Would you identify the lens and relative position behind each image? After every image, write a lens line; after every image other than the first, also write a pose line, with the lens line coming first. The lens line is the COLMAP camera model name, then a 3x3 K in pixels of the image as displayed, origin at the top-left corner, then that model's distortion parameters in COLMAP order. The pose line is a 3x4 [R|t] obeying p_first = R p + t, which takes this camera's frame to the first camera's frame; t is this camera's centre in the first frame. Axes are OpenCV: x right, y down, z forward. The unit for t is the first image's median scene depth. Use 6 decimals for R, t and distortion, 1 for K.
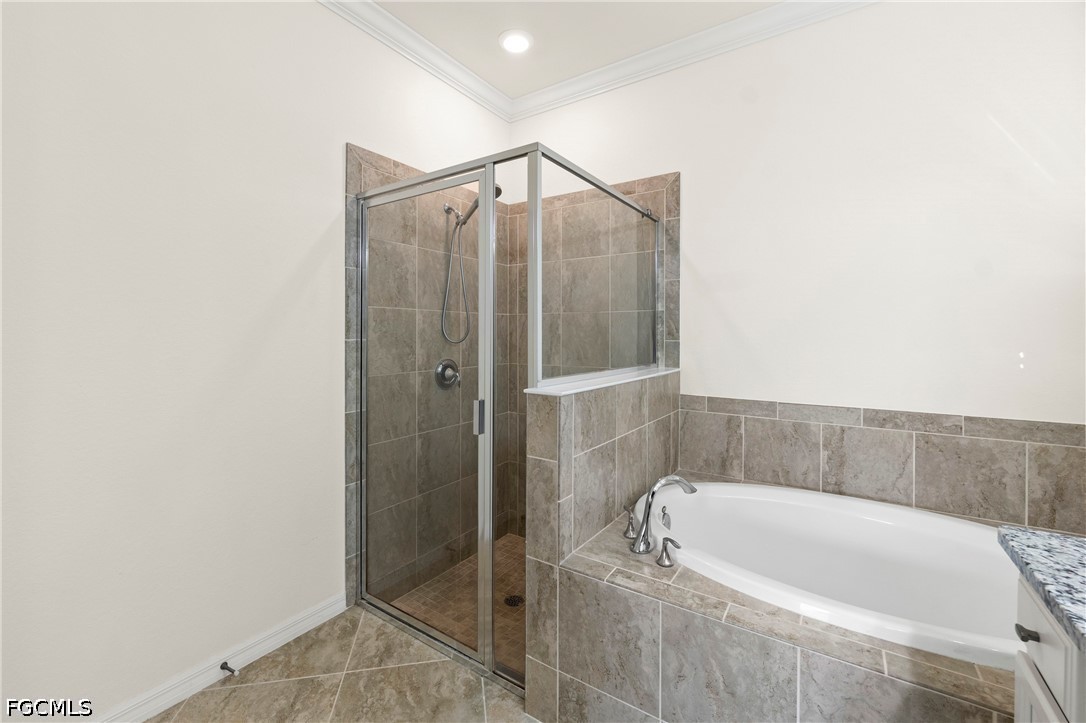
lens RADIAL K [[448.6, 0, 544.5], [0, 448.6, 334.7], [0, 0, 1]] dist [-0.009670, -0.000167]
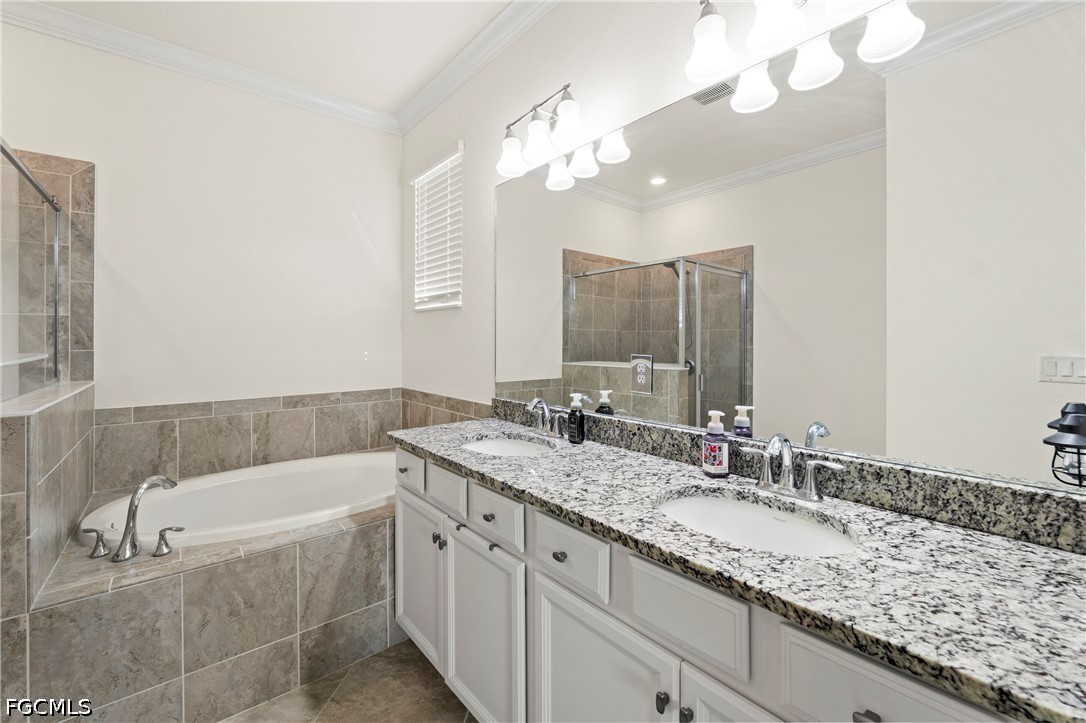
lens RADIAL K [[448.6, 0, 544.5], [0, 448.6, 334.7], [0, 0, 1]] dist [-0.009670, -0.000167]
pose [[0.273126, 0.008911, 0.961937, -0.376255], [0.005350, 0.999928, -0.010782, -0.004181], [-0.961963, 0.008091, 0.273058, -0.142703]]
